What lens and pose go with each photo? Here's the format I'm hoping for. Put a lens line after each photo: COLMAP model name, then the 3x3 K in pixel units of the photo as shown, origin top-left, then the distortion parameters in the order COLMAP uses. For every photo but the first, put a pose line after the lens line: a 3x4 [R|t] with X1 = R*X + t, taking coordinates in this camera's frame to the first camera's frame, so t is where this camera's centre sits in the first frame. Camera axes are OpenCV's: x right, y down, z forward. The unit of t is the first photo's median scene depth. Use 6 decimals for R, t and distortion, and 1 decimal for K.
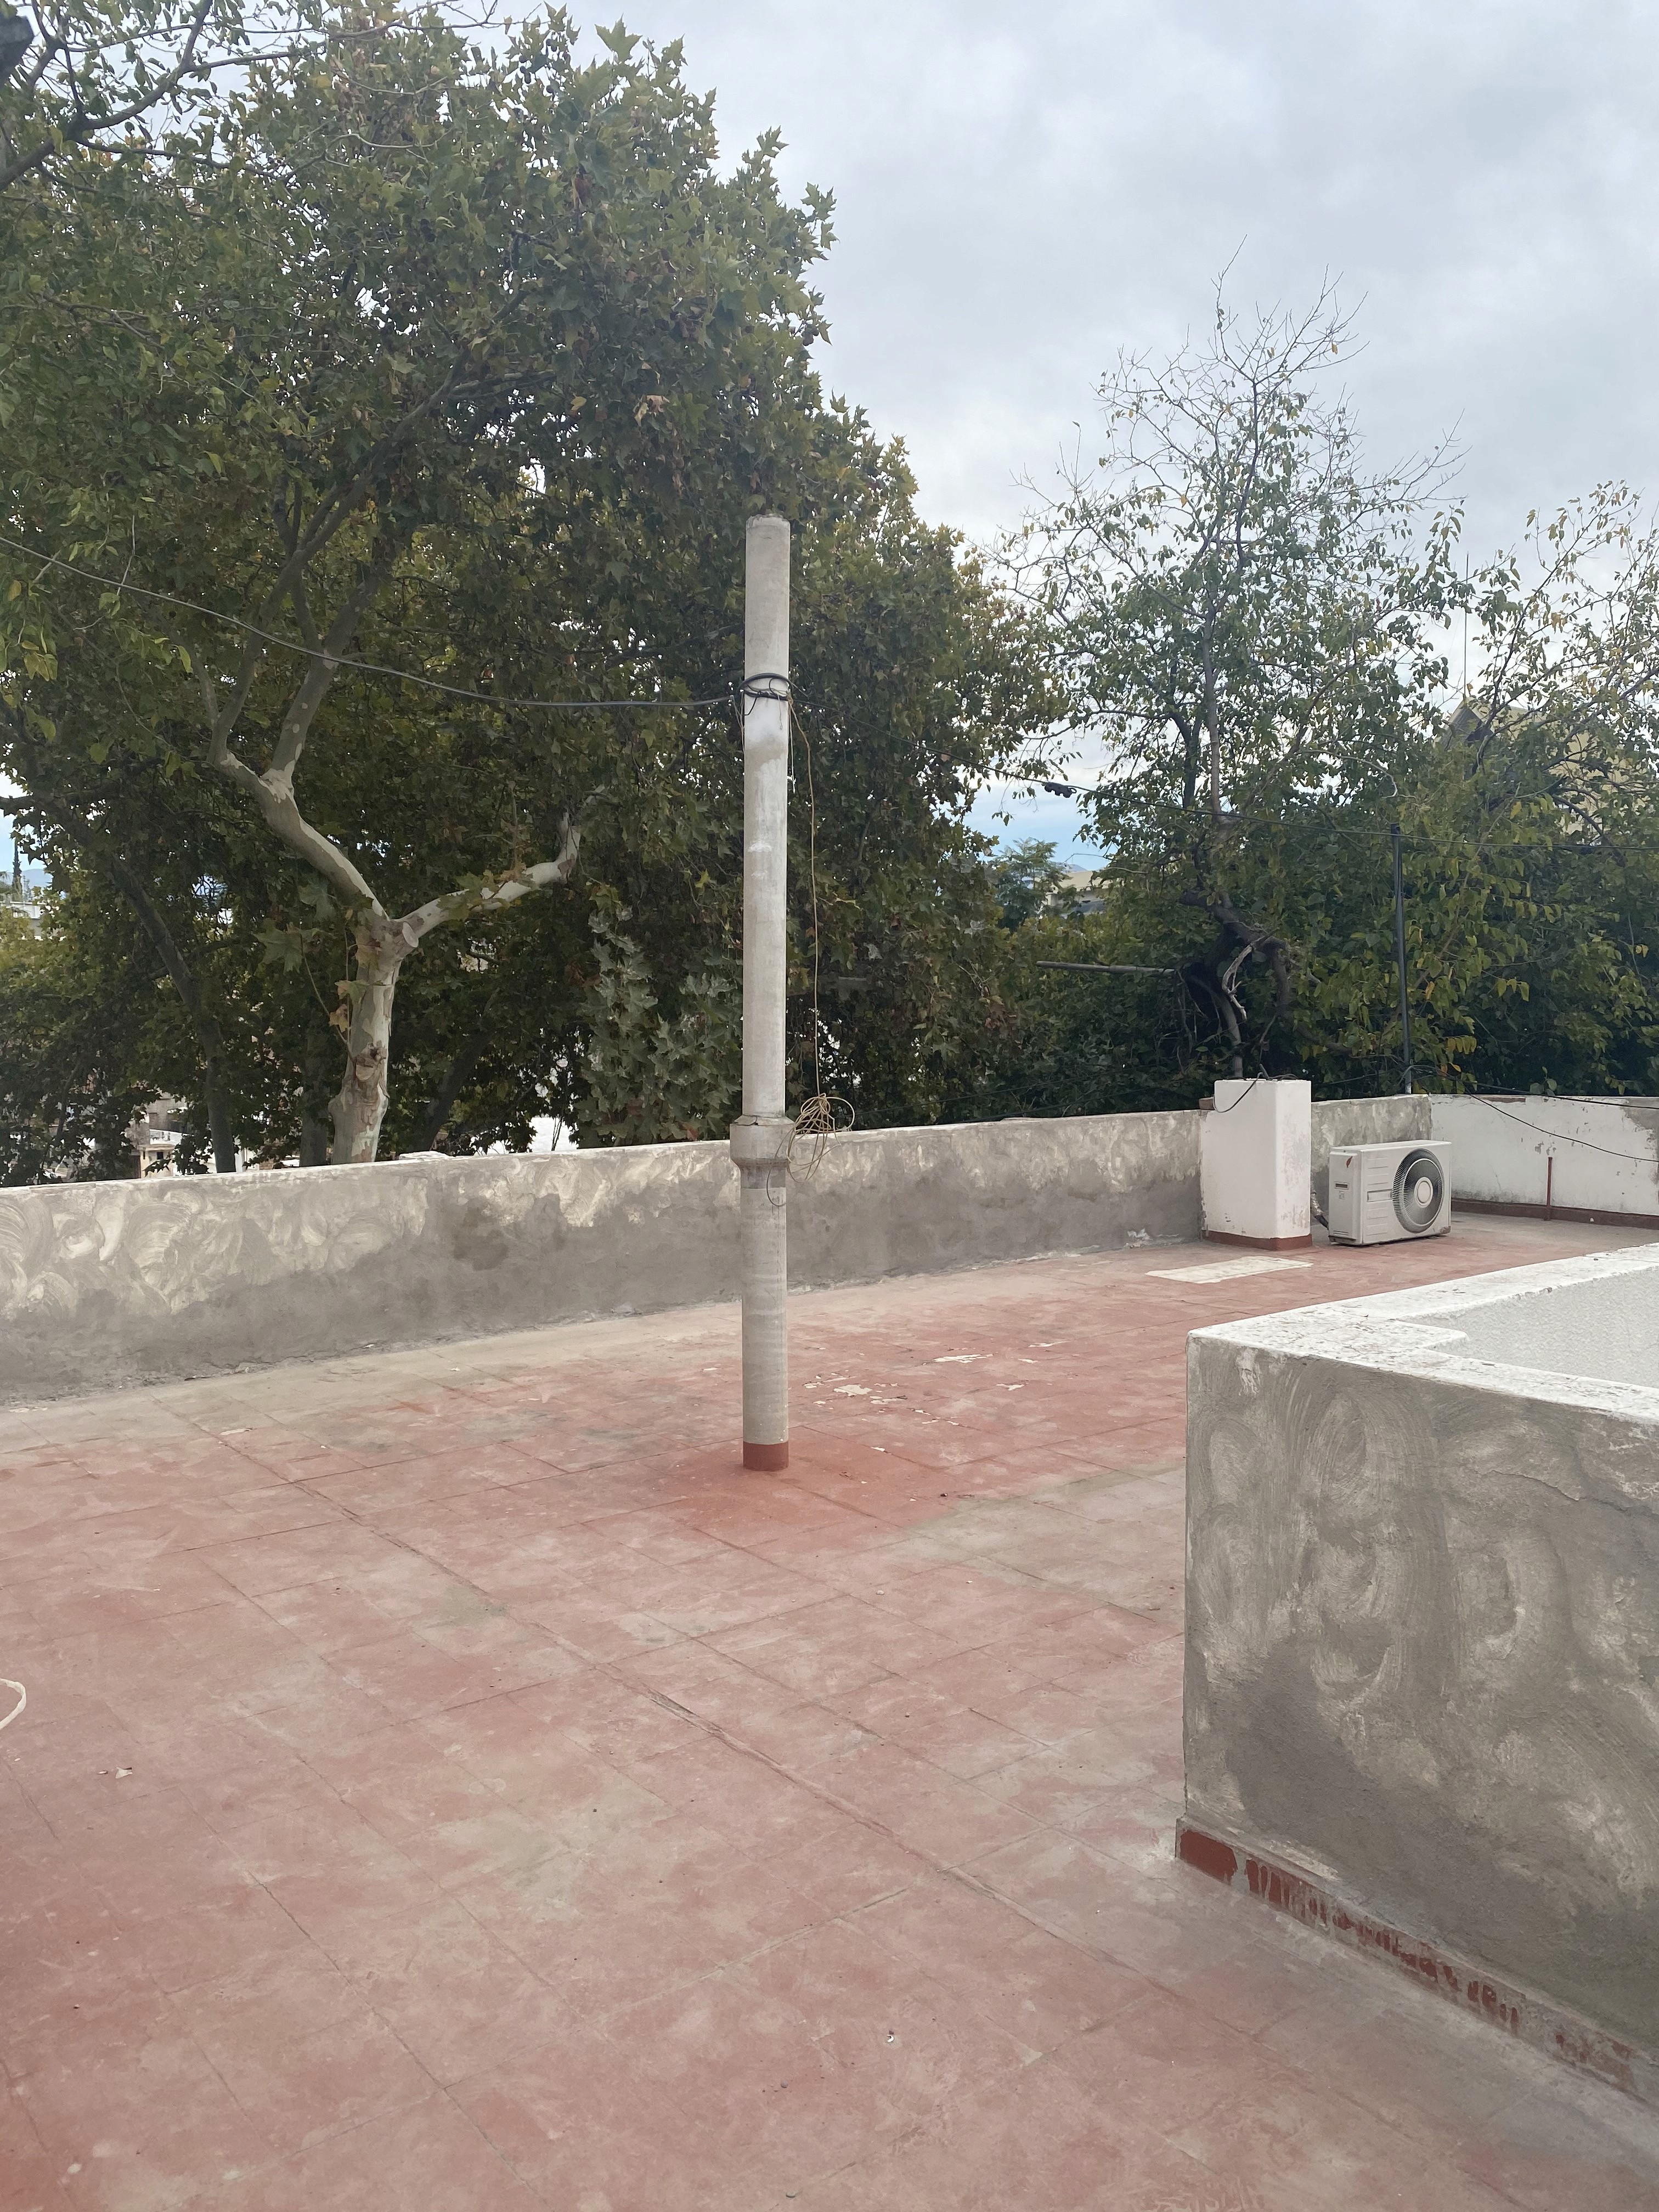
lens RADIAL K [[1673.9, 0, 847.8], [0, 1673.9, 1111.1], [0, 0, 1]] dist [0.134652, -0.295967]
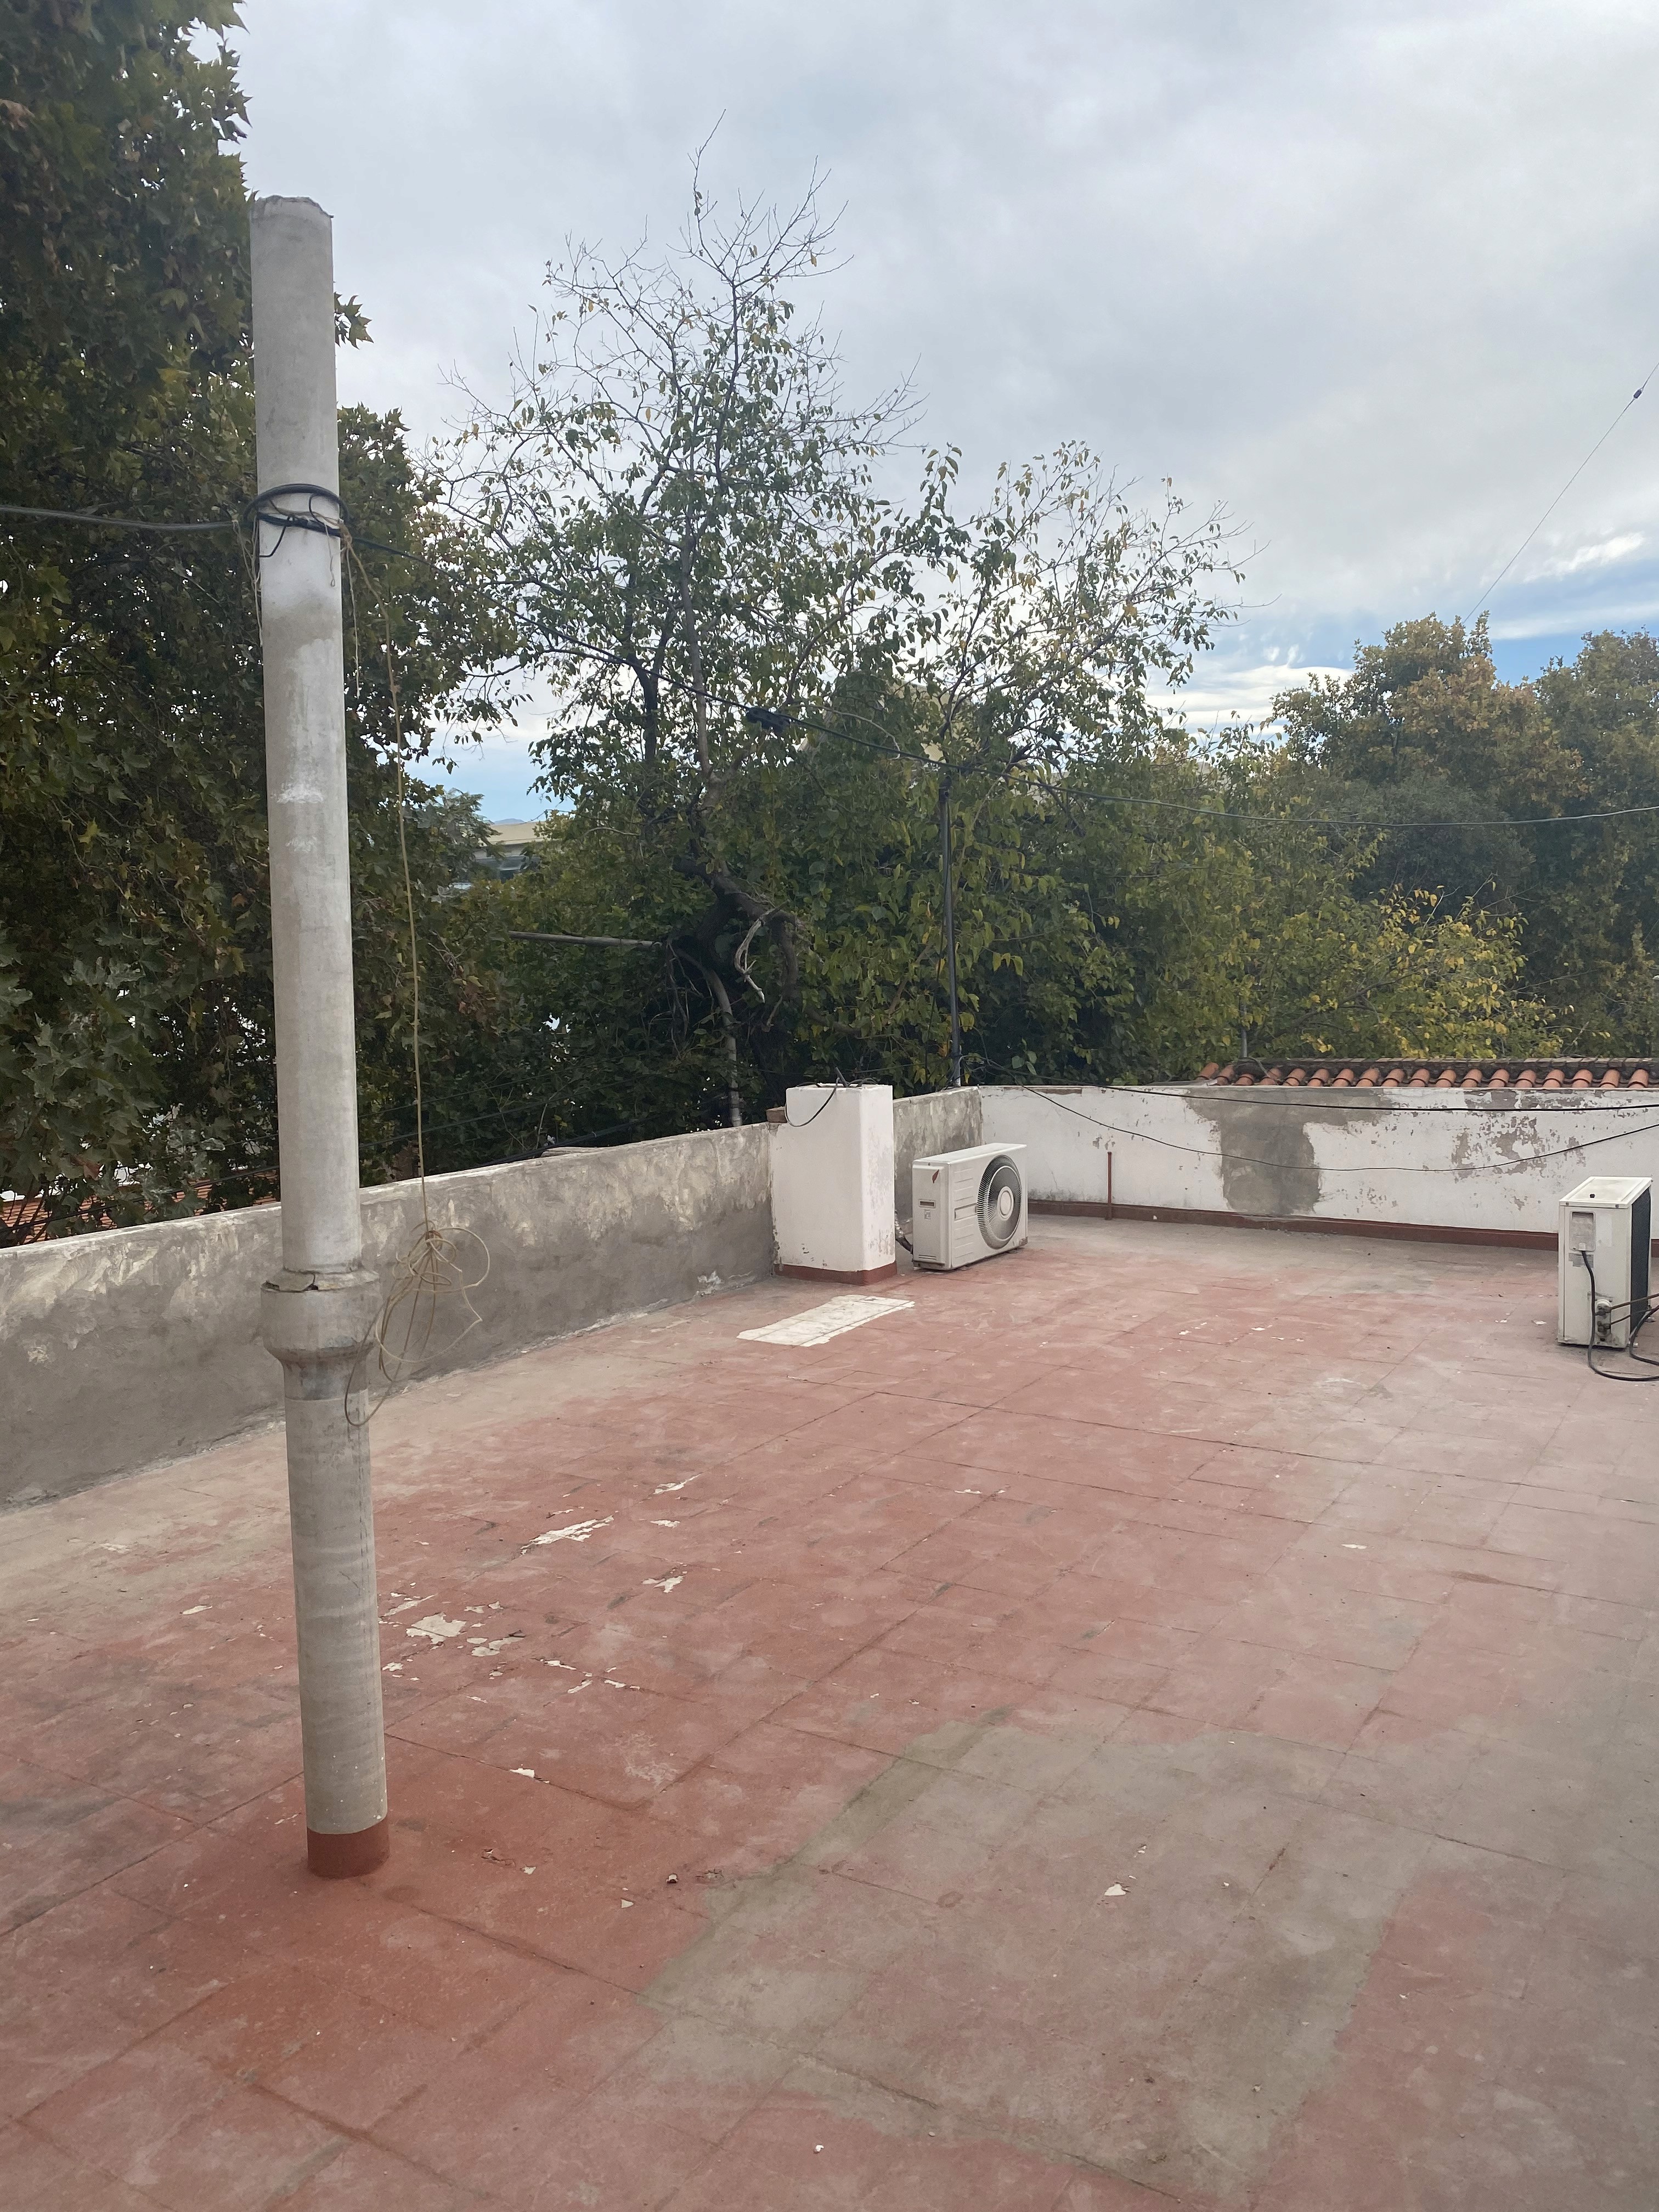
lens RADIAL K [[1673.9, 0, 847.8], [0, 1673.9, 1111.1], [0, 0, 1]] dist [0.134652, -0.295967]
pose [[0.939306, -0.039954, 0.340745, -0.026667], [0.031131, 0.999024, 0.031326, -0.021659], [-0.341664, -0.018817, 0.939634, 0.137170]]
